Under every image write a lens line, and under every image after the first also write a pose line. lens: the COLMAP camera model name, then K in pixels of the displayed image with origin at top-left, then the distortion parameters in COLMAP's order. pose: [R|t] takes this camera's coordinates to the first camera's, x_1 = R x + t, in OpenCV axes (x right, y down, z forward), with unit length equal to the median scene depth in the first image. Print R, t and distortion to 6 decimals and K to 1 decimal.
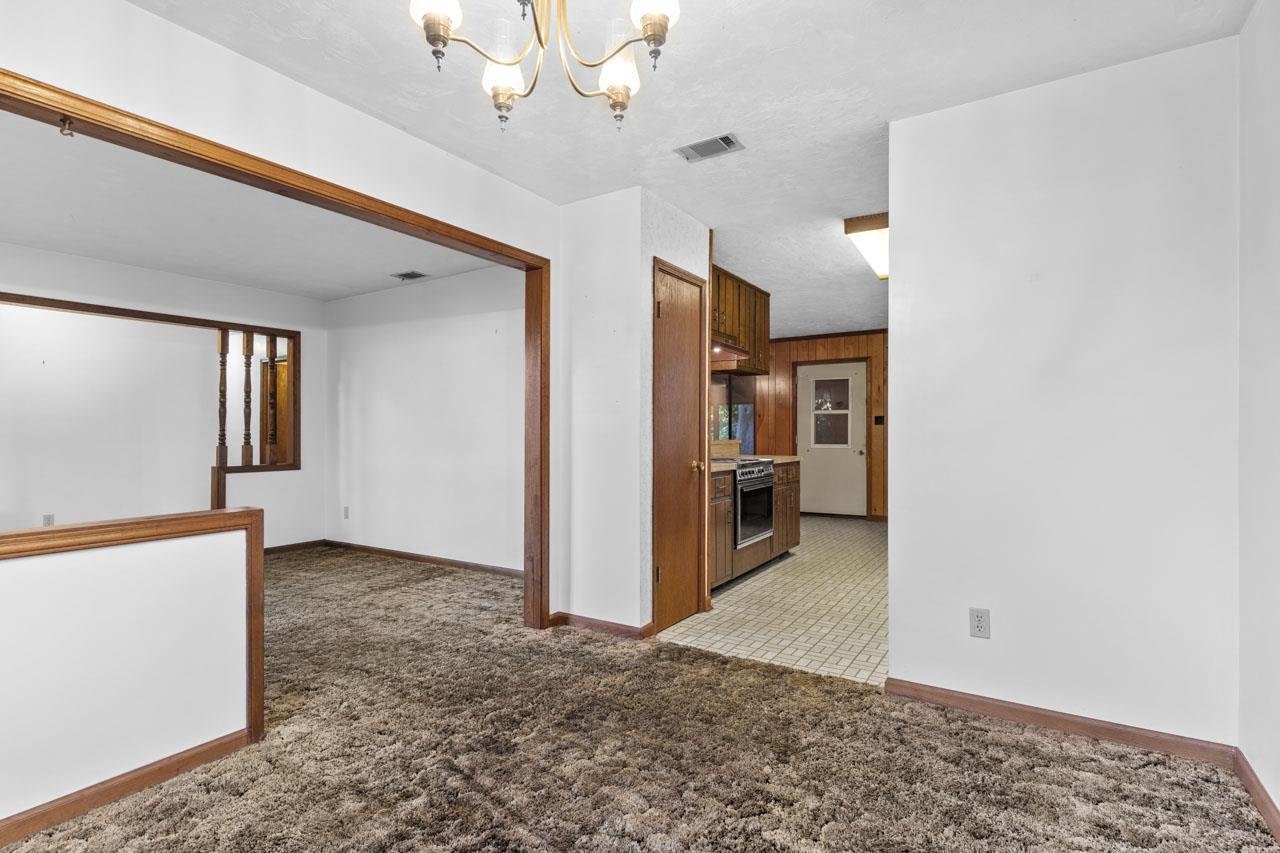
lens RADIAL K [[621.1, 0, 638.9], [0, 621.1, 433.6], [0, 0, 1]] dist [0.001583, 0.000117]
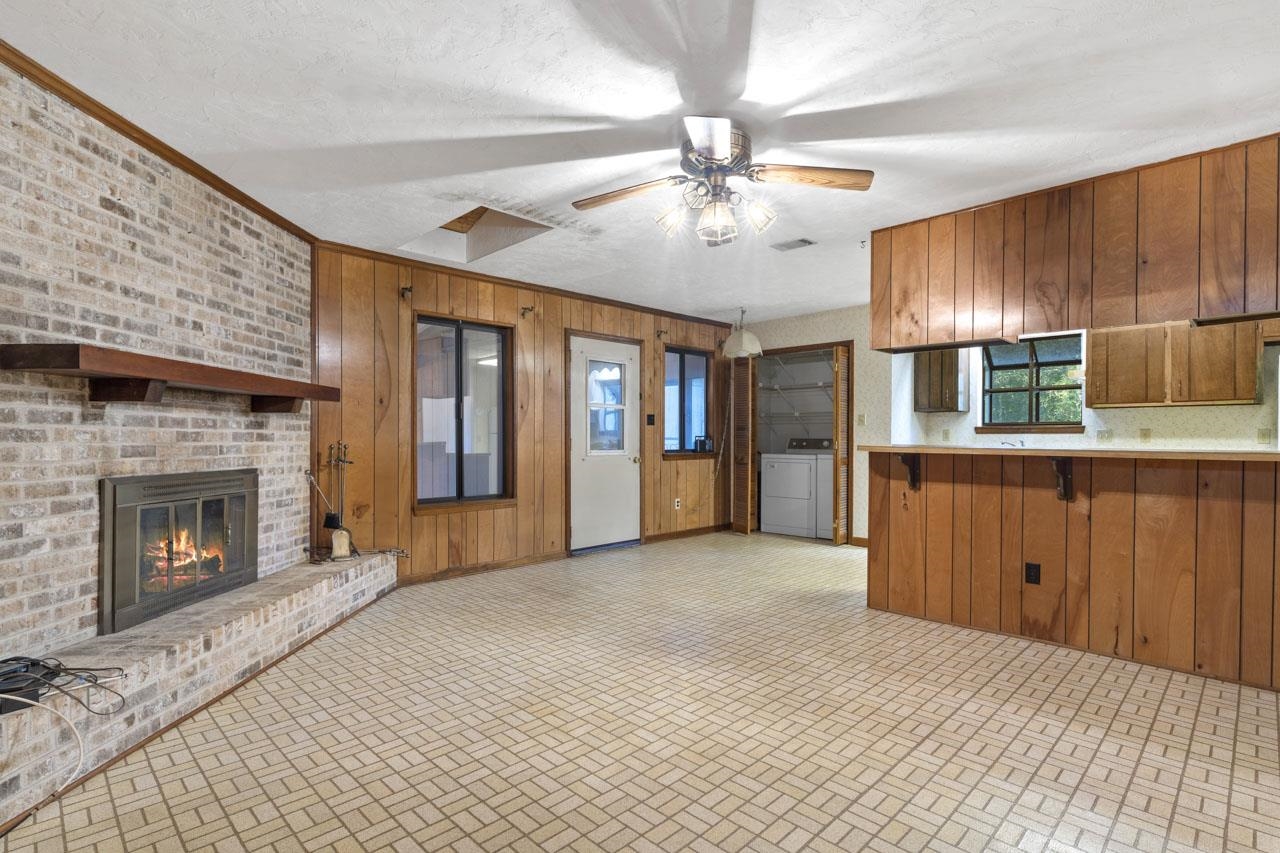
lens RADIAL K [[617.0, 0, 632.6], [0, 617.0, 444.4], [0, 0, 1]] dist [0.000529, 0.000022]
pose [[0.229089, -0.008120, 0.973372, -0.408561], [-0.003593, 0.999951, 0.009187, 0.003725], [-0.973399, -0.005602, 0.229049, 0.825783]]
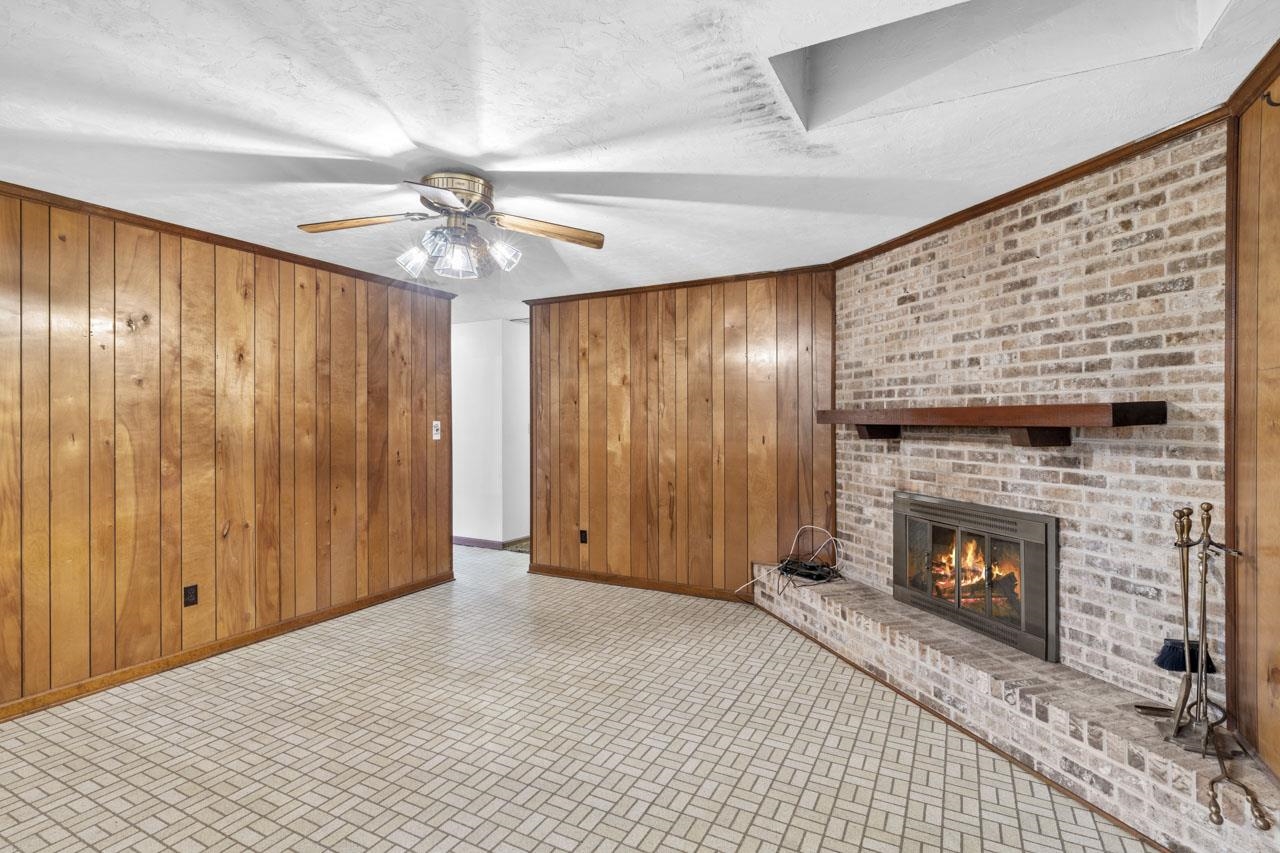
lens RADIAL K [[615.1, 0, 637.0], [0, 615.1, 419.4], [0, 0, 1]] dist [0.000142, 0.000071]
pose [[0.077648, -0.000279, -0.996981, 0.277431], [0.001714, 0.999999, -0.000147, -0.028709], [0.996979, -0.001698, 0.077649, 0.931622]]
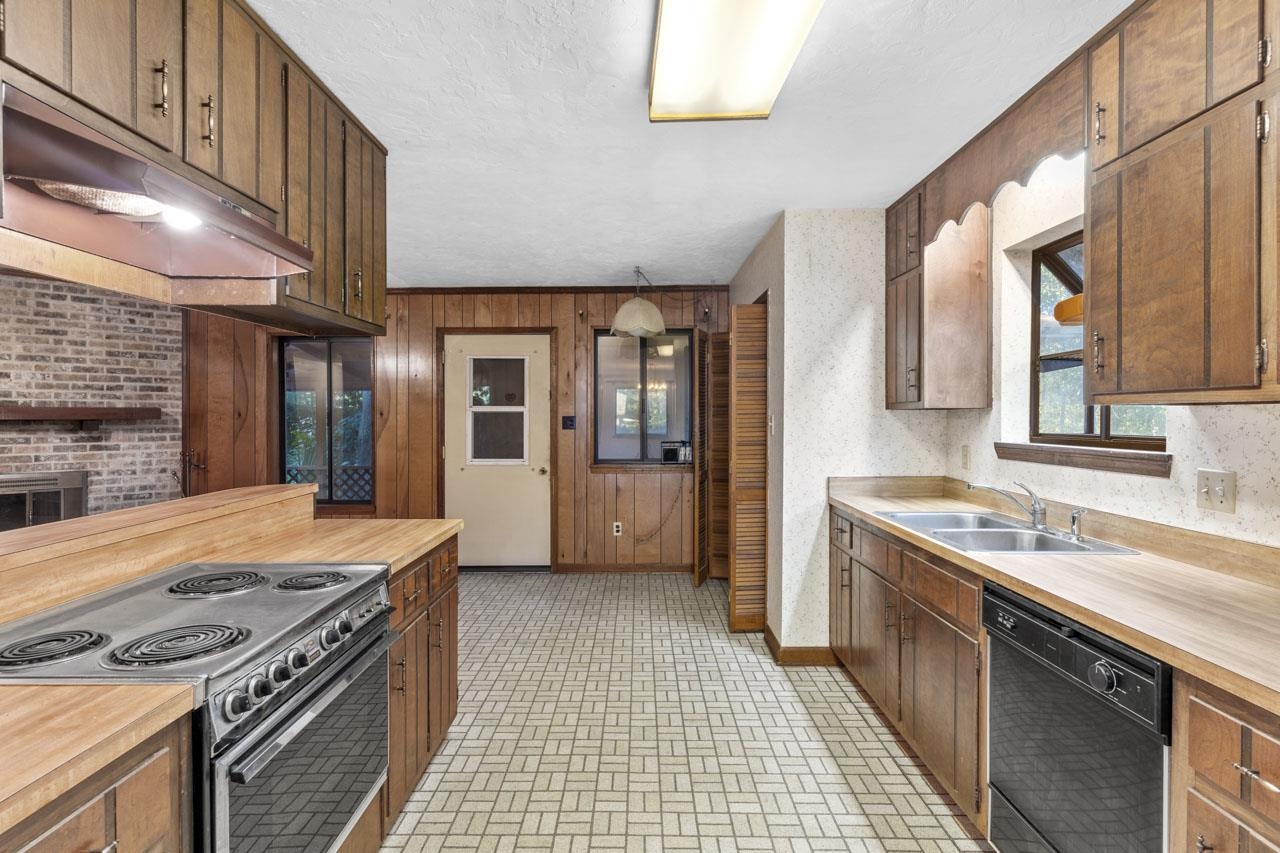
lens RADIAL K [[610.3, 0, 635.1], [0, 610.3, 424.7], [0, 0, 1]] dist [0.002133, -0.000444]
pose [[0.846958, -0.006263, 0.531623, 0.094903], [-0.000750, 0.999916, 0.012976, -0.027609], [-0.531659, -0.011389, 0.846882, 0.396662]]
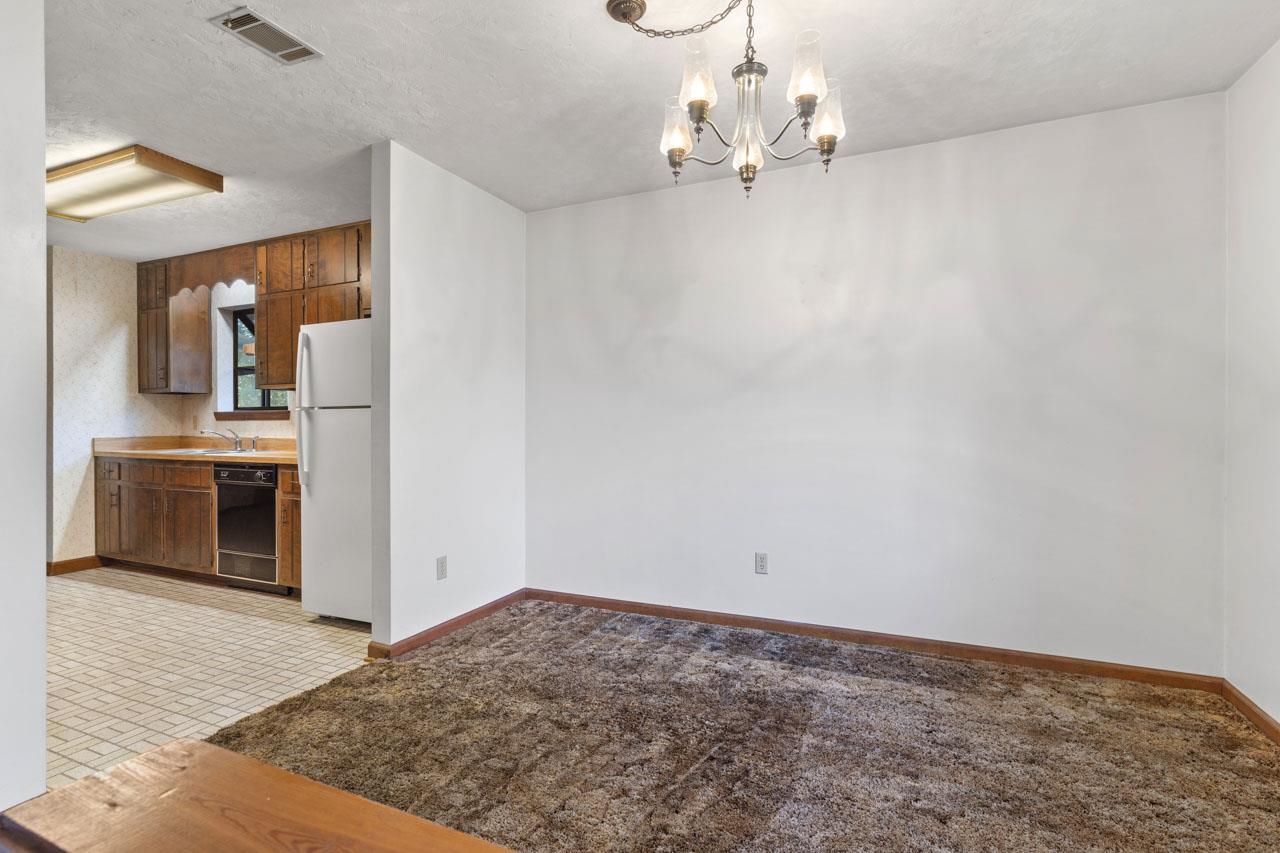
lens RADIAL K [[610.3, 0, 635.1], [0, 610.3, 424.7], [0, 0, 1]] dist [0.002133, -0.000444]
pose [[-0.146275, 0.000326, 0.989244, -0.241735], [0.002325, 0.999997, 0.000014, 0.001062], [-0.989241, 0.002302, -0.146275, 0.240721]]
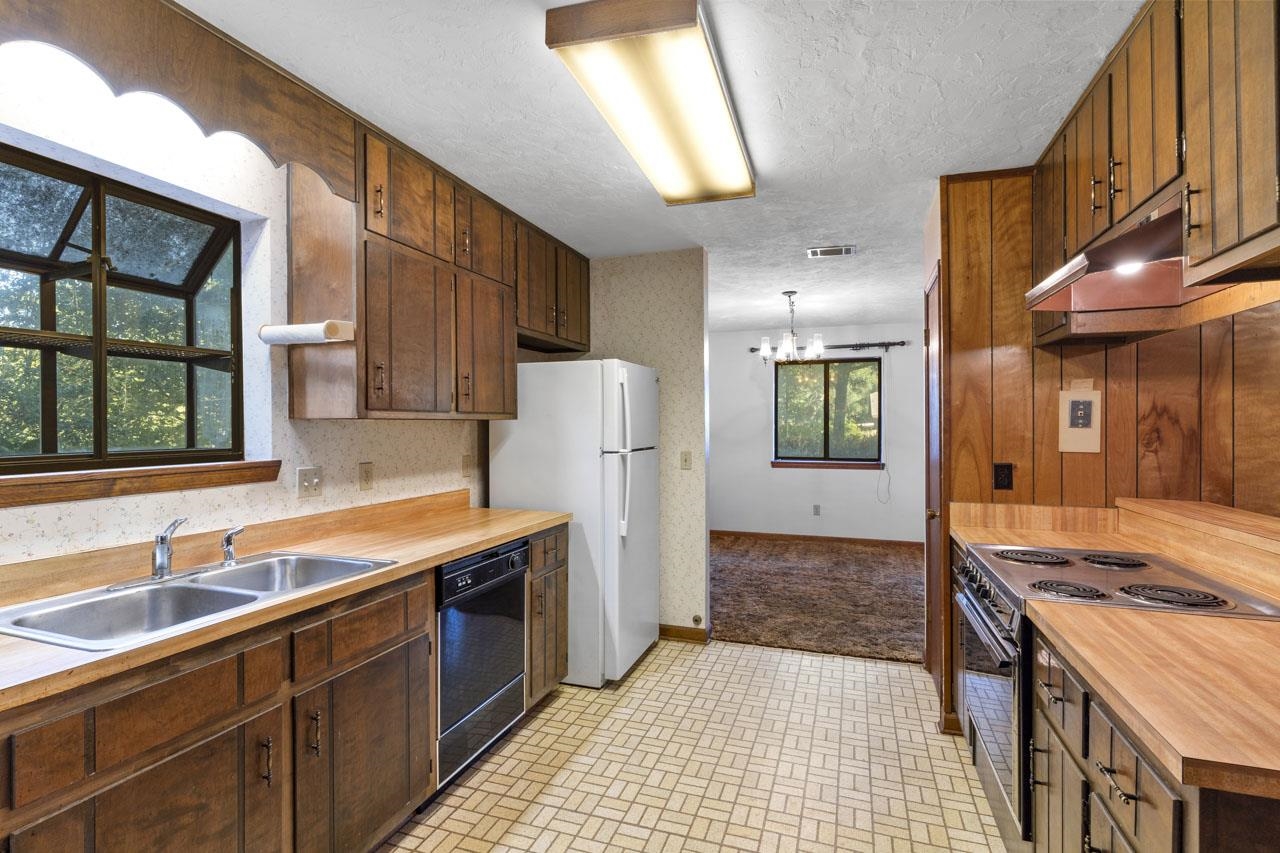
lens RADIAL K [[610.3, 0, 635.1], [0, 610.3, 424.7], [0, 0, 1]] dist [0.002133, -0.000444]
pose [[-0.974626, 0.004354, -0.223798, 0.298034], [0.004233, 0.999991, 0.001018, -0.028866], [0.223800, 0.000045, -0.974635, 0.790405]]
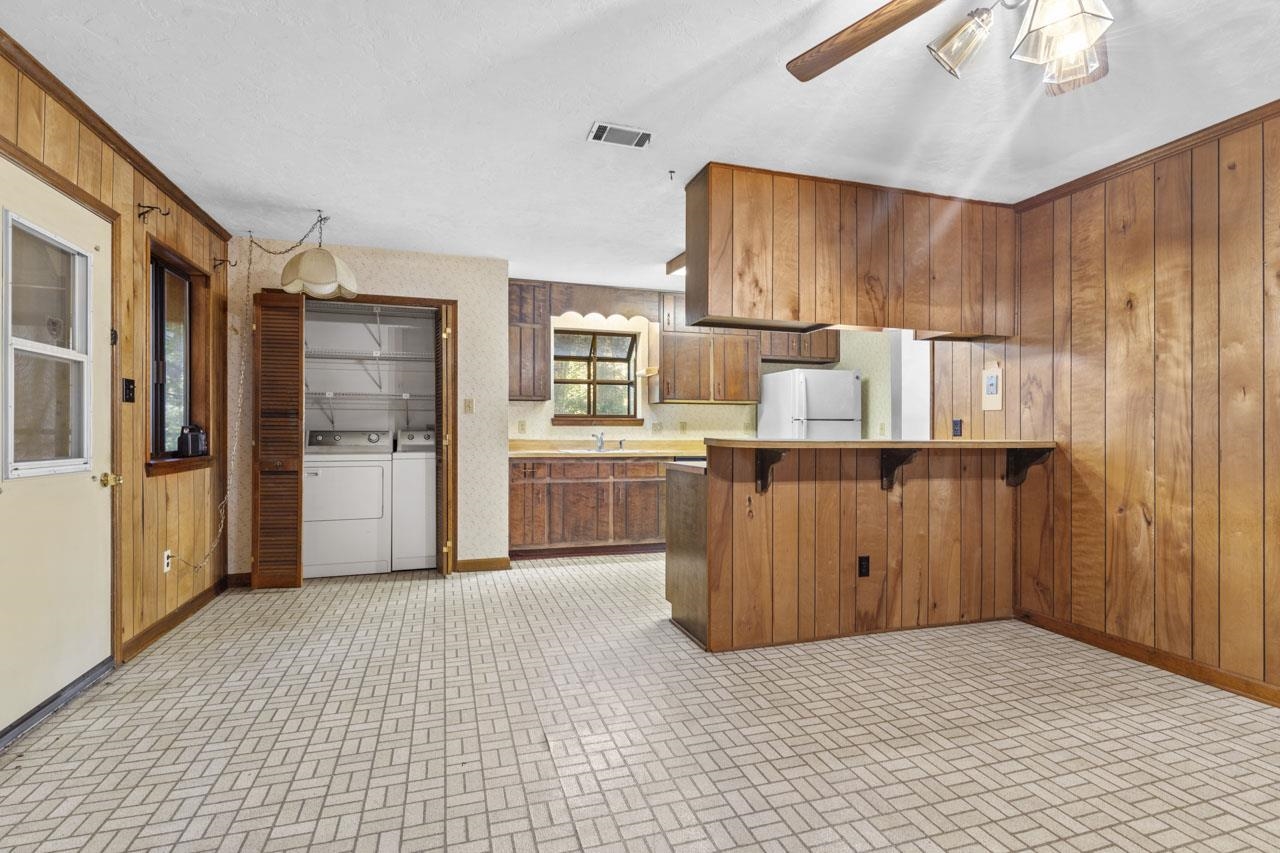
lens RADIAL K [[606.3, 0, 633.8], [0, 606.3, 427.4], [0, 0, 1]] dist [-0.001778, 0.000311]
pose [[-0.761755, 0.003703, 0.647855, -0.086760], [-0.001556, 0.999970, -0.007545, 0.003740], [-0.647864, -0.006756, -0.761726, 1.069207]]
